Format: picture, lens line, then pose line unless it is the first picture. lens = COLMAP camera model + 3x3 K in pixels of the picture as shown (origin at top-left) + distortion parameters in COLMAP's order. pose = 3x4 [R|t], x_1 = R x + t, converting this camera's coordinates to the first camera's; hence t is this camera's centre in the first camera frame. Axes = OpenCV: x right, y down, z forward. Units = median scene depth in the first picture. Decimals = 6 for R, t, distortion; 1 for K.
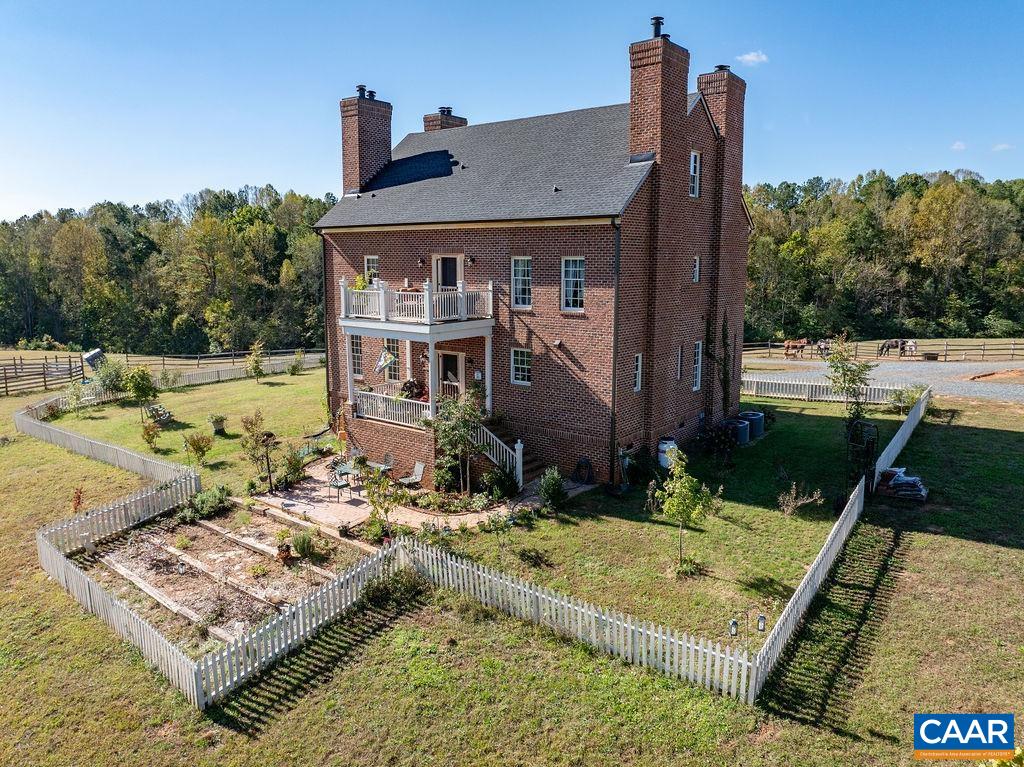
lens RADIAL K [[723.4, 0, 512.0], [0, 723.4, 383.5], [0, 0, 1]] dist [-0.041042, -0.006629]
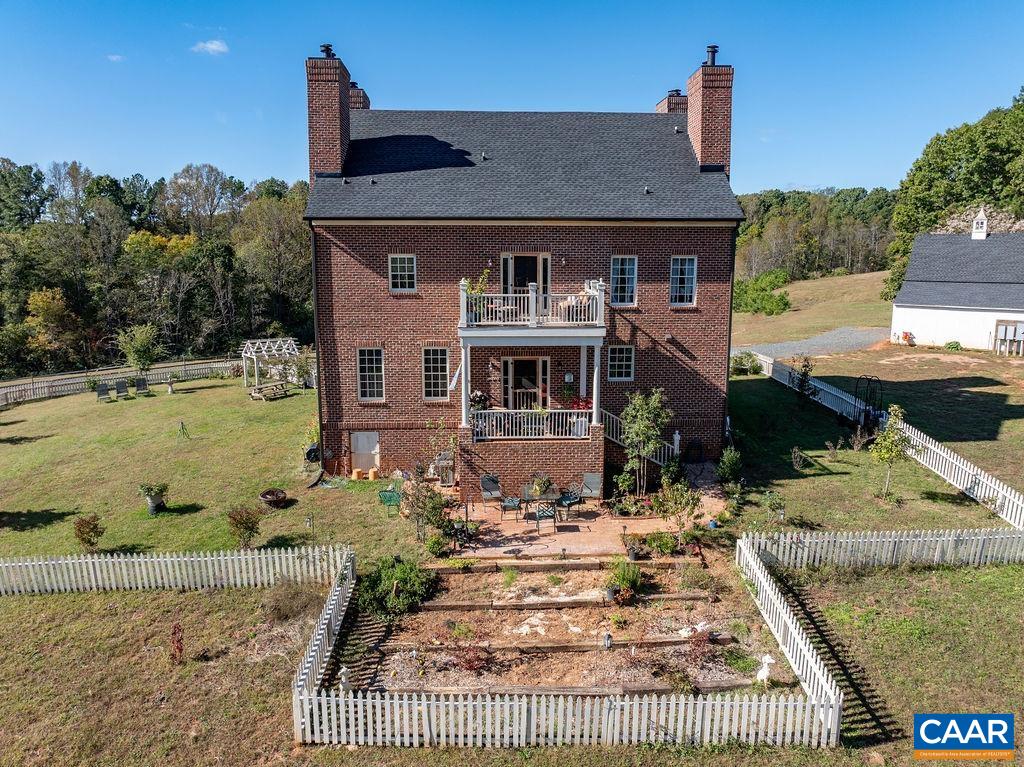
lens RADIAL K [[723.4, 0, 512.0], [0, 723.4, 383.5], [0, 0, 1]] dist [-0.041042, -0.006629]
pose [[0.758755, -0.114032, 0.641316, -0.776283], [0.112914, 0.992678, 0.042917, -0.057537], [-0.641514, 0.039850, 0.766075, 0.327924]]
